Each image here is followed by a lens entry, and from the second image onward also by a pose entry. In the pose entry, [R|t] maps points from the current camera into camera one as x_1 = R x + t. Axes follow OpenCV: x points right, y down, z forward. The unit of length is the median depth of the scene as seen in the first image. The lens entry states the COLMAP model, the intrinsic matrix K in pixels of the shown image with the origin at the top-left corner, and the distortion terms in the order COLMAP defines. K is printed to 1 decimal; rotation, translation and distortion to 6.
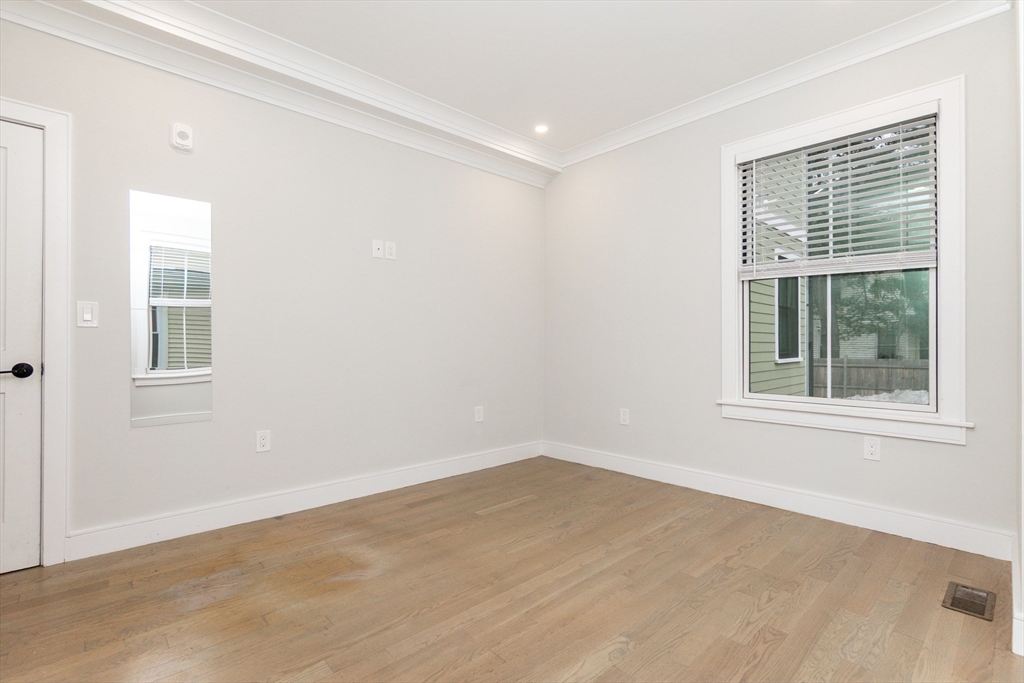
lens RADIAL K [[474.3, 0, 520.2], [0, 474.3, 342.2], [0, 0, 1]] dist [-0.003274, 0.000559]
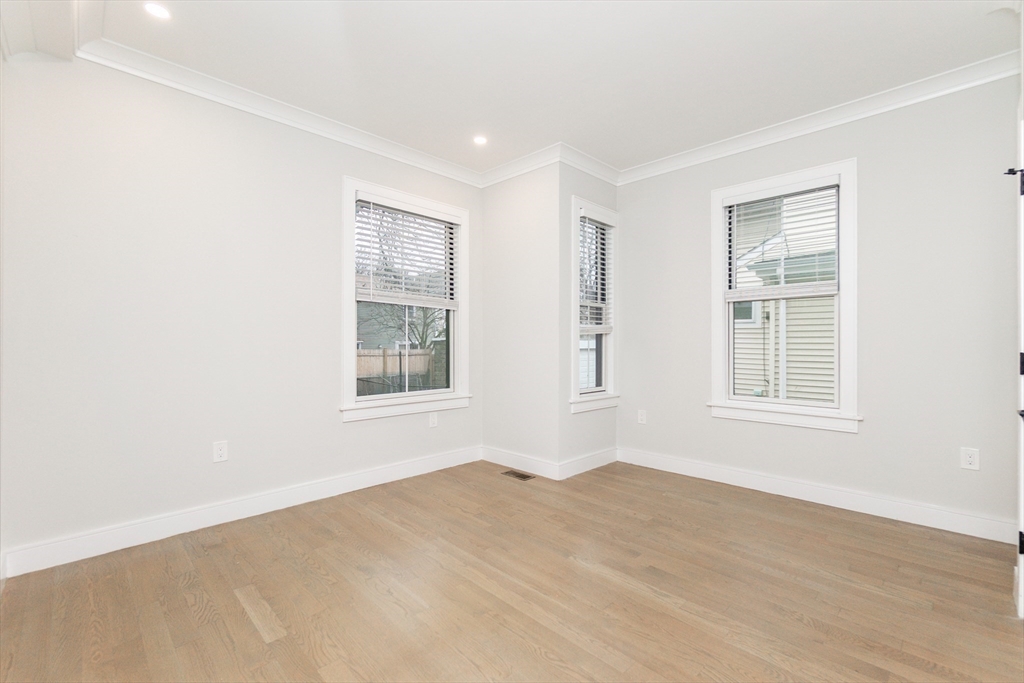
lens RADIAL K [[441.2, 0, 516.7], [0, 441.2, 340.4], [0, 0, 1]] dist [-0.008170, 0.001635]
pose [[-0.022693, 0.004277, 0.999733, -0.739286], [-0.003158, 0.999986, -0.004349, -0.035524], [-0.999737, -0.003256, -0.022679, 0.756300]]
